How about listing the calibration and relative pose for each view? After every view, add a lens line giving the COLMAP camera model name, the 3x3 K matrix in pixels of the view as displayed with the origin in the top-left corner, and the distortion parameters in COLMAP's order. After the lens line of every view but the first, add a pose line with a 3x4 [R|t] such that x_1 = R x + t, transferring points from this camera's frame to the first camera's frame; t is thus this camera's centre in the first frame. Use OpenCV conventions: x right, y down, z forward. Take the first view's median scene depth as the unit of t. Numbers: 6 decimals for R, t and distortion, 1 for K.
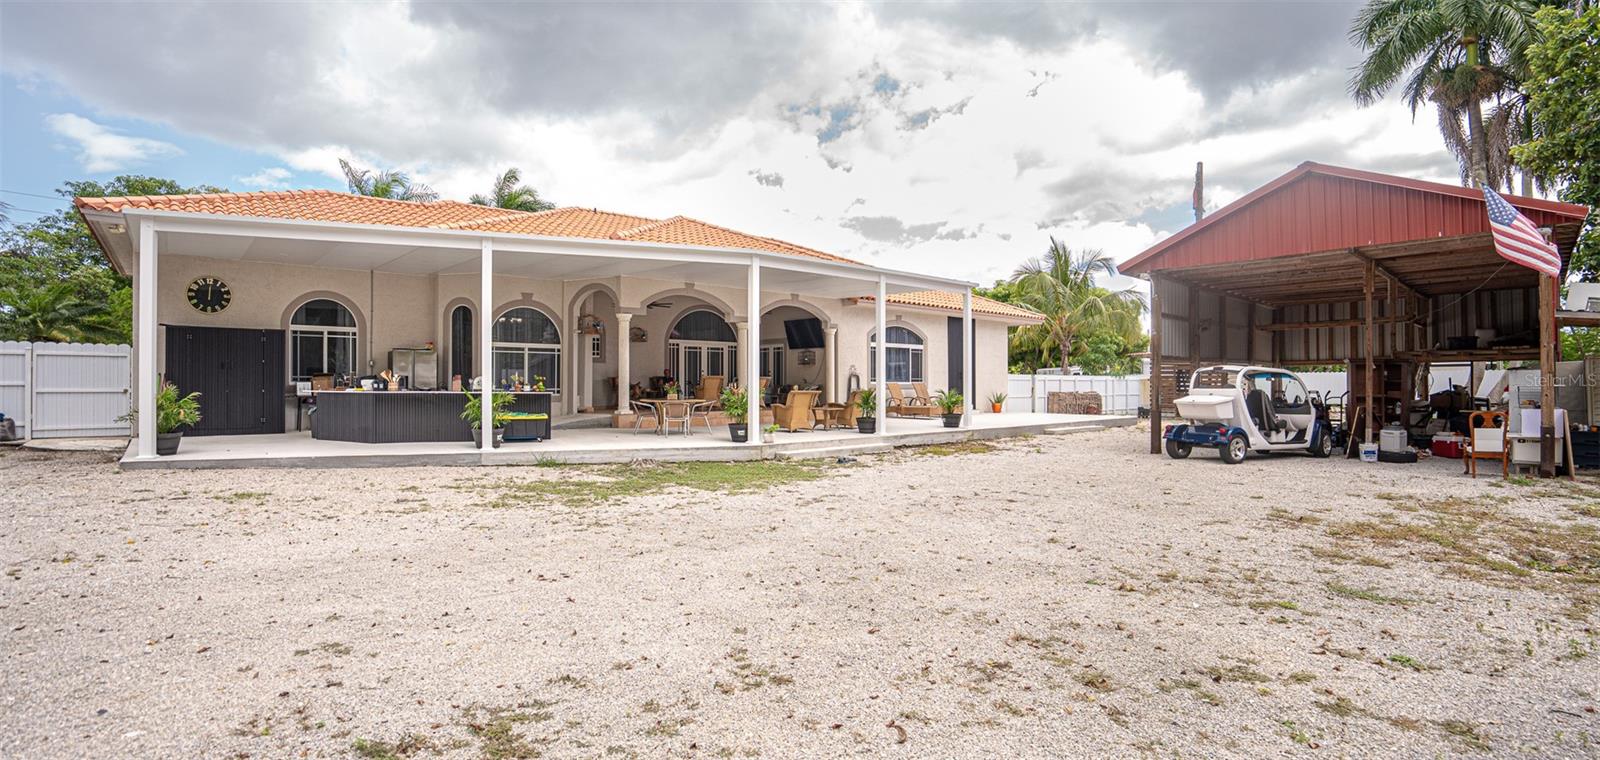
lens RADIAL K [[744.1, 0, 810.1], [0, 744.1, 386.9], [0, 0, 1]] dist [-0.049169, 0.000039]
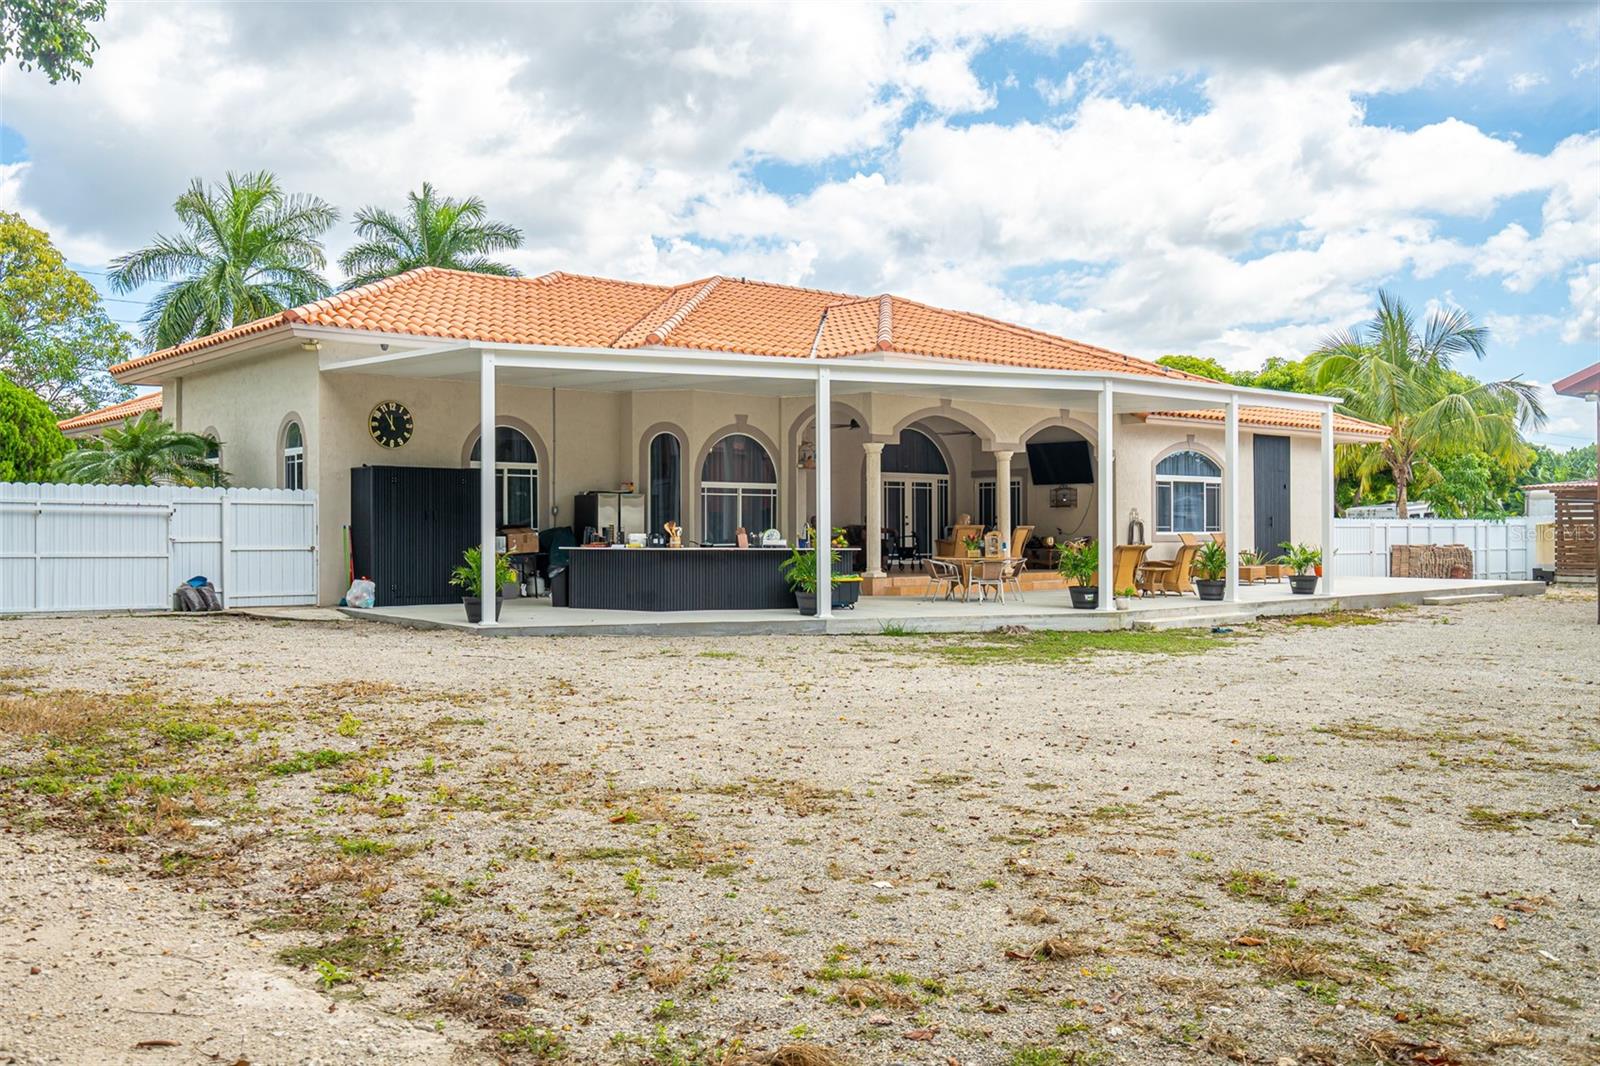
lens RADIAL K [[1452.3, 0, 792.5], [0, 1452.3, 542.3], [0, 0, 1]] dist [0.015444, -0.010919]
pose [[0.999950, -0.003259, -0.009477, -0.317214], [0.003305, 0.999983, 0.004791, -0.005383], [0.009461, -0.004823, 0.999944, -0.464823]]
